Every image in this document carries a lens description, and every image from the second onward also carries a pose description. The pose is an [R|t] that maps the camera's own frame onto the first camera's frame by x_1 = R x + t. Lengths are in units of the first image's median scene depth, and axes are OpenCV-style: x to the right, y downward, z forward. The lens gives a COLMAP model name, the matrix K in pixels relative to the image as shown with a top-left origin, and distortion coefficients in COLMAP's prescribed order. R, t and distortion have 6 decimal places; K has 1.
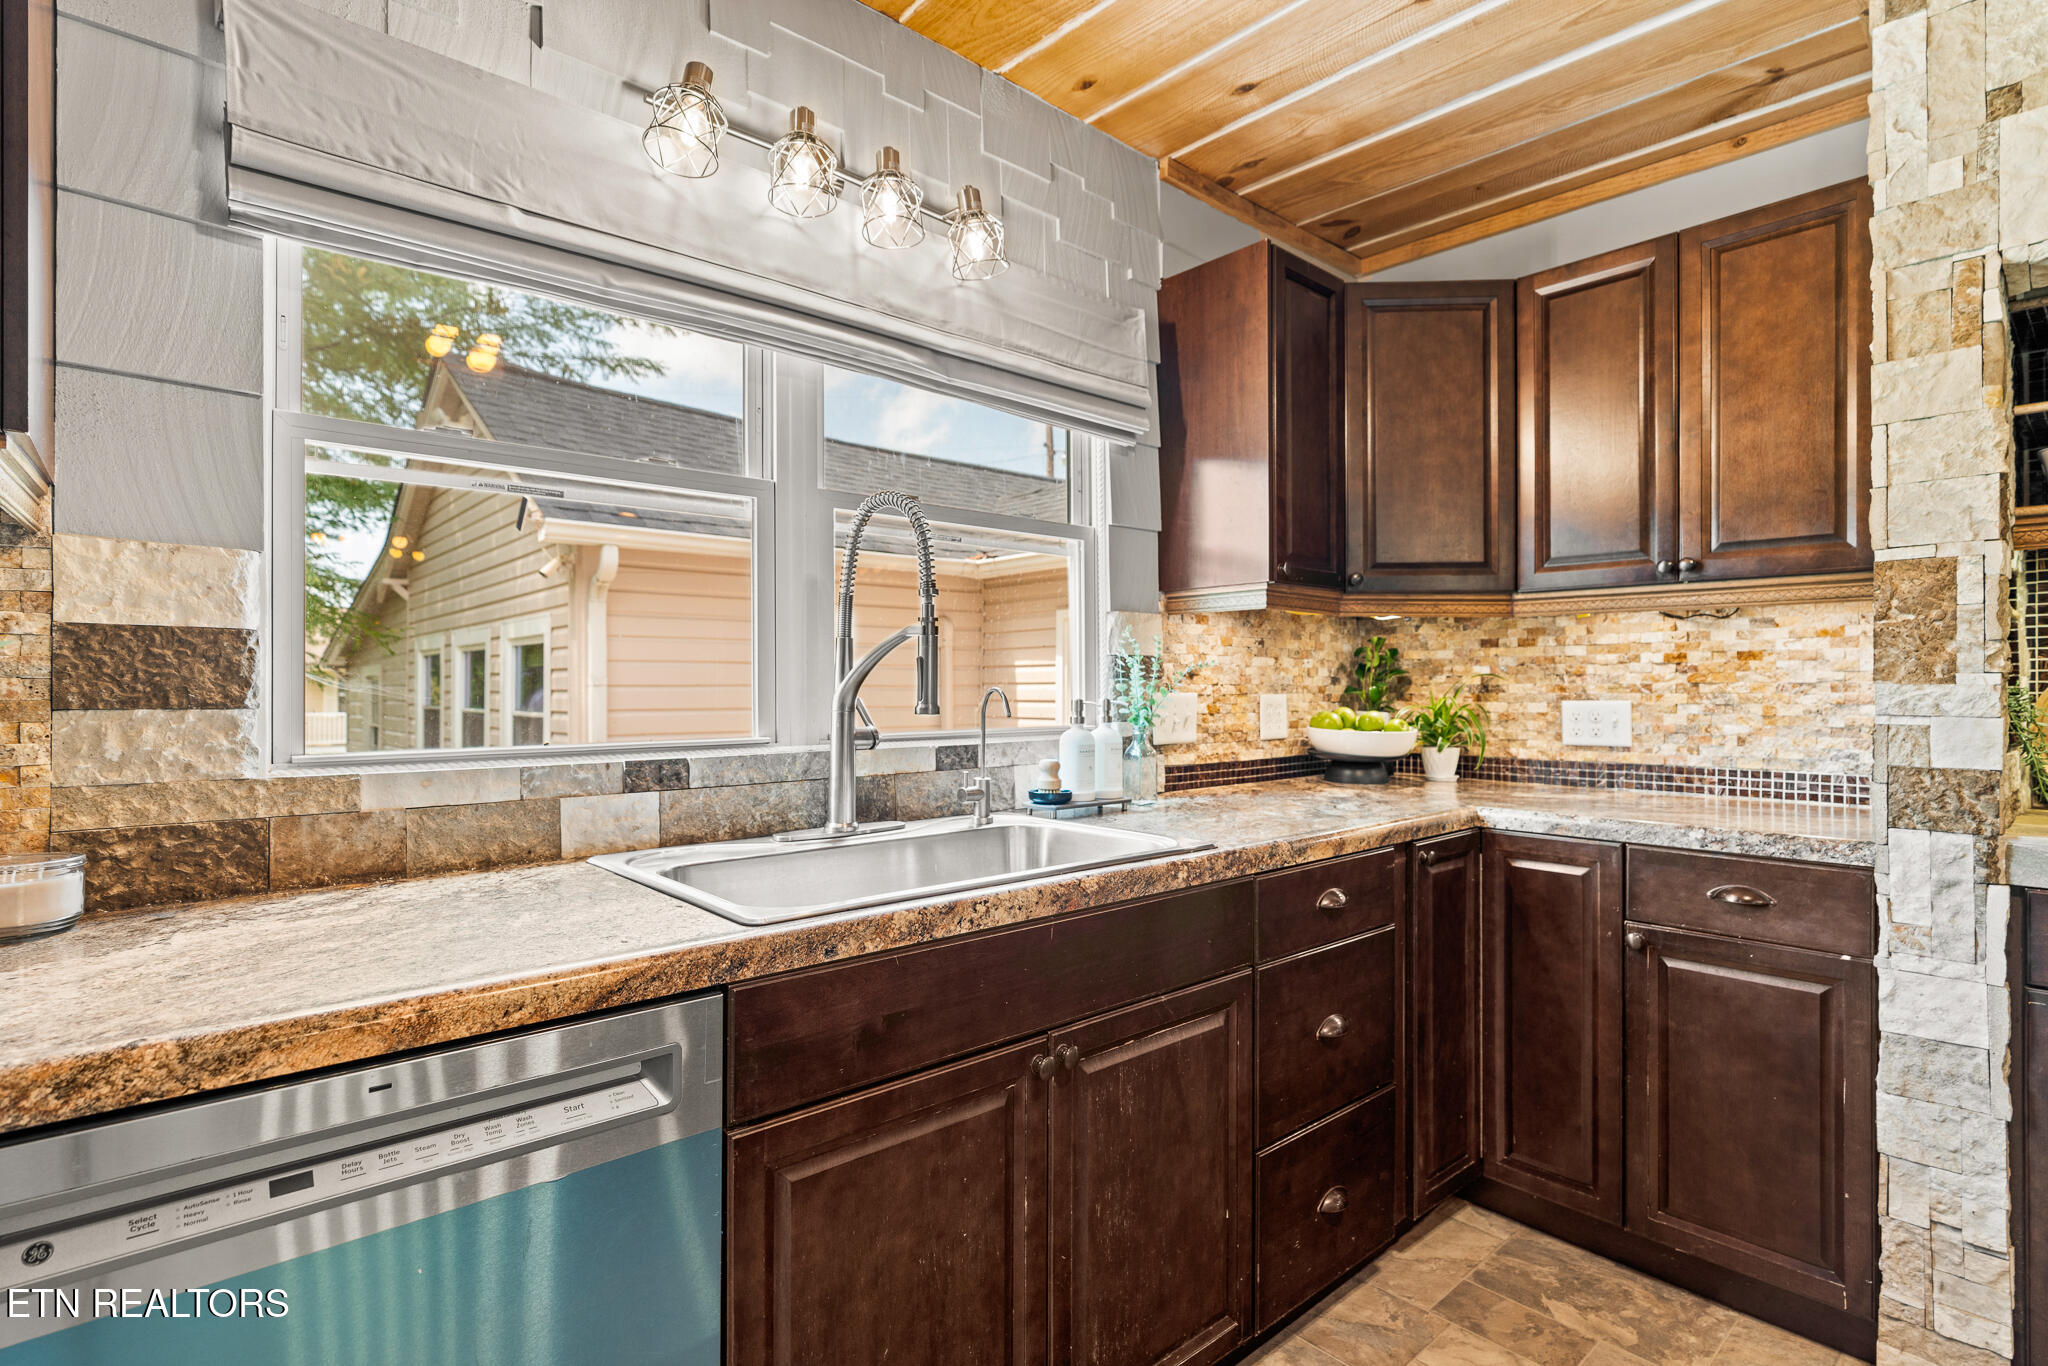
lens RADIAL K [[998.6, 0, 1022.5], [0, 998.6, 684.8], [0, 0, 1]] dist [-0.001052, 0.000287]
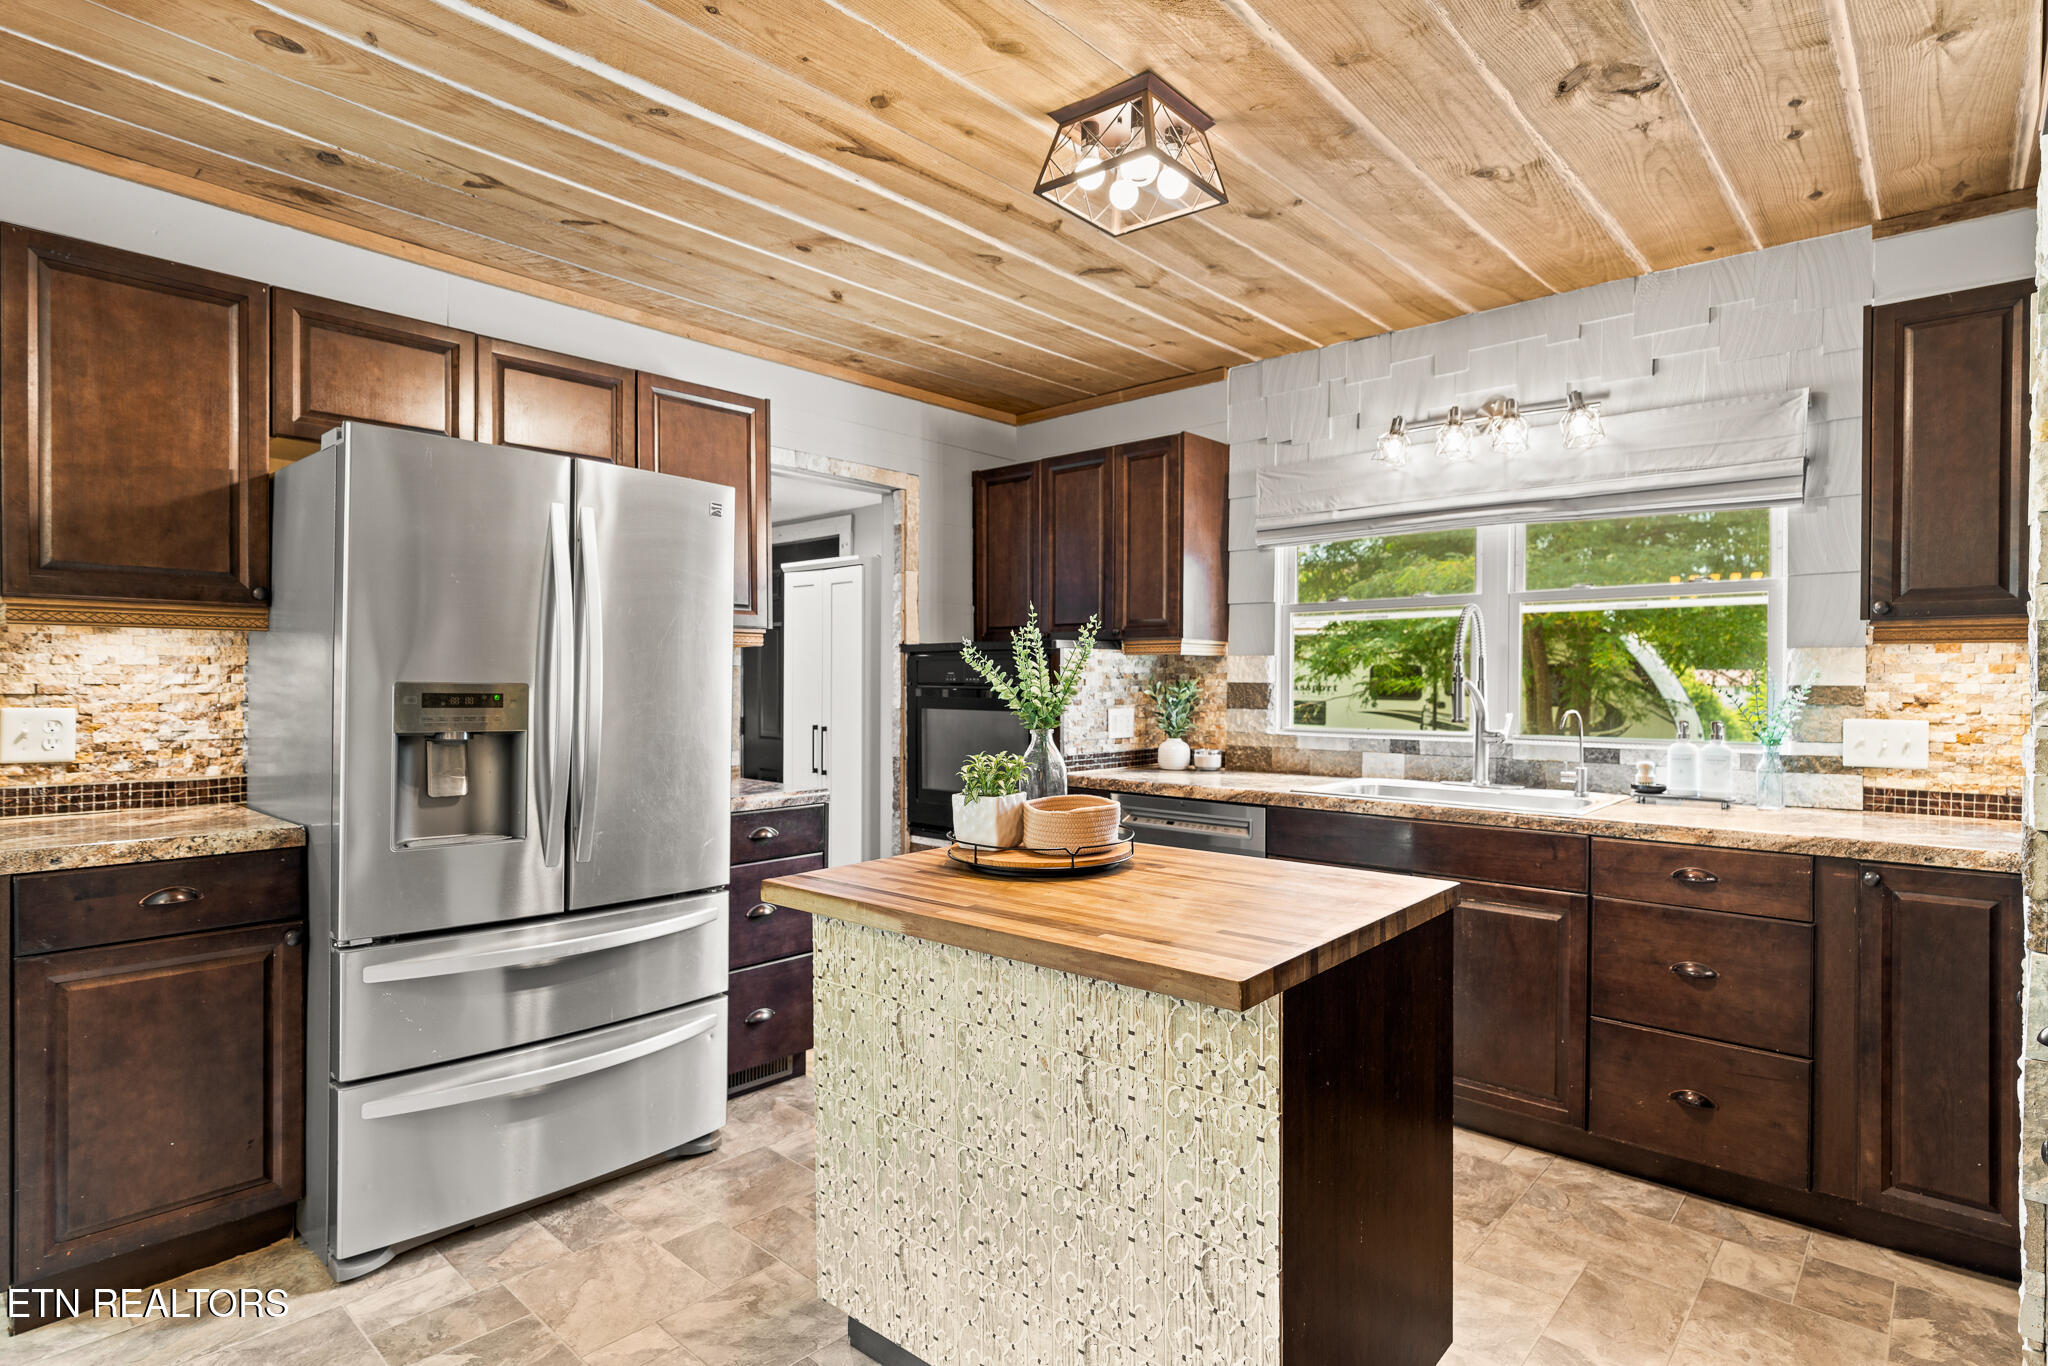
lens RADIAL K [[1063.9, 0, 1026.5], [0, 1063.9, 685.9], [0, 0, 1]] dist [-0.001460, -0.000032]
pose [[0.112309, 0.003394, -0.993668, 1.936144], [-0.004100, 0.999987, 0.002952, -0.045126], [0.993665, 0.003743, 0.112322, -0.055722]]
